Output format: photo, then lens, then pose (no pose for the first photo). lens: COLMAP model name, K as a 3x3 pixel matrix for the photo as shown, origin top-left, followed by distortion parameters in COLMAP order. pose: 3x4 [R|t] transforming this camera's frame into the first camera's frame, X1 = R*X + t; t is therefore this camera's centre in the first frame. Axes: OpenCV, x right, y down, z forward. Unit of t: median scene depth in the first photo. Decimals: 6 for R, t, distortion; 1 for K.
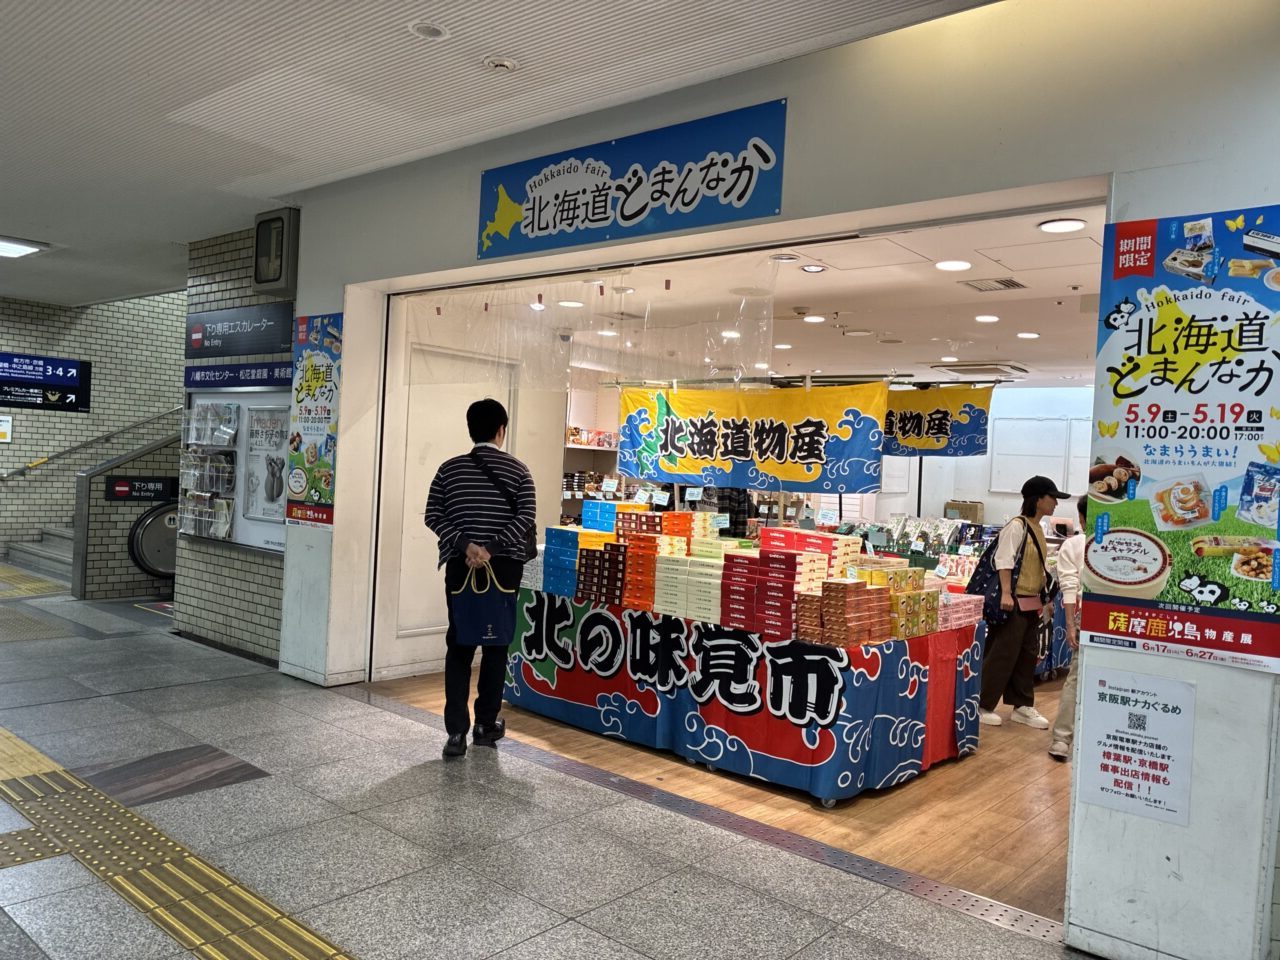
lens RADIAL K [[986.9, 0, 637.7], [0, 986.9, 480.7], [0, 0, 1]] dist [0.026222, -0.002682]
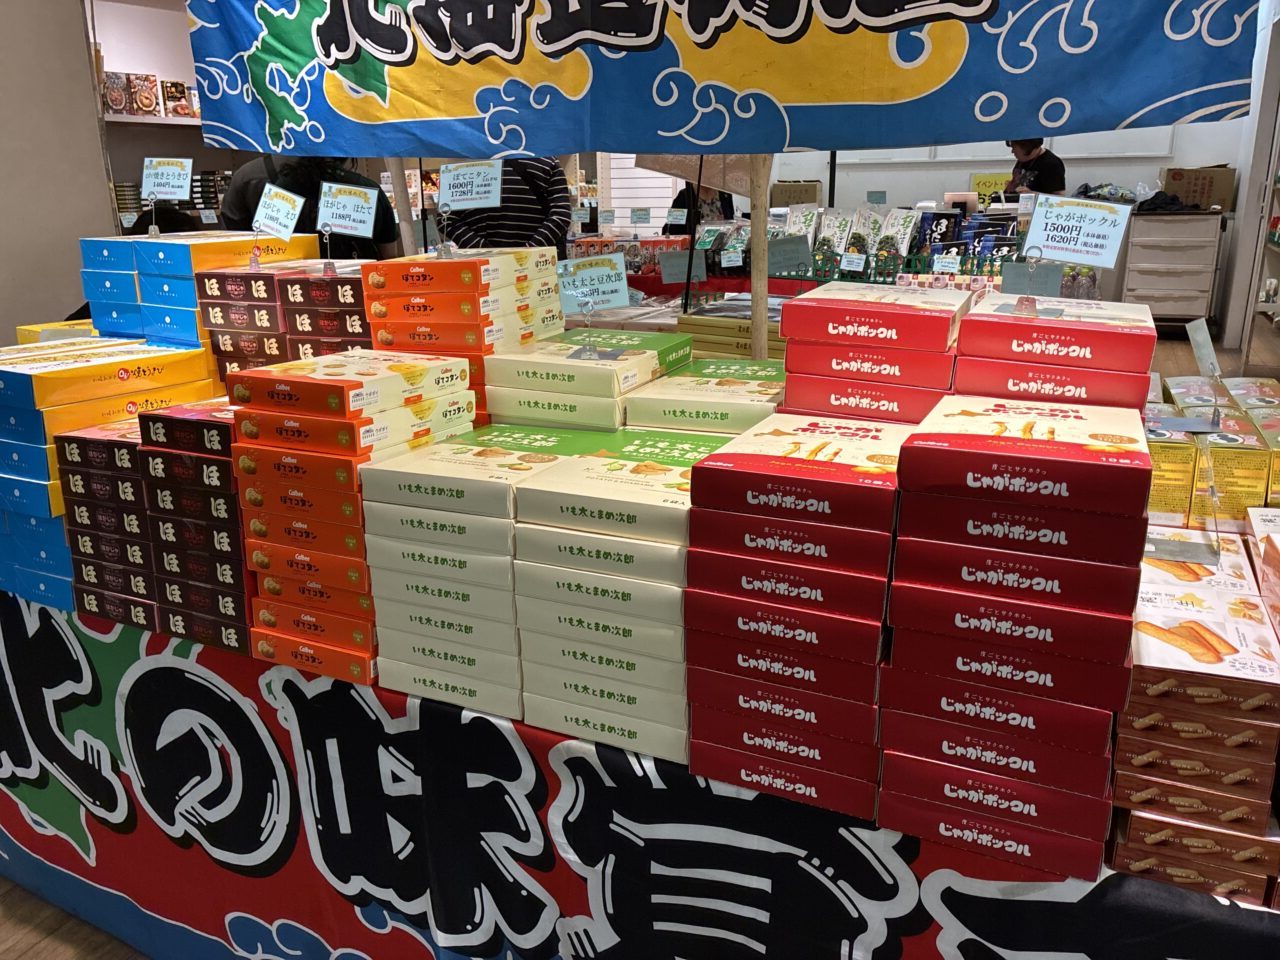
lens RADIAL K [[986.9, 0, 632.5], [0, 986.9, 478.1], [0, 0, 1]] dist [0.026222, -0.002682]
pose [[0.959397, -0.147145, 0.240637, 0.023815], [0.072029, 0.952666, 0.295363, 0.013172], [-0.272707, -0.266037, 0.924584, 0.740191]]
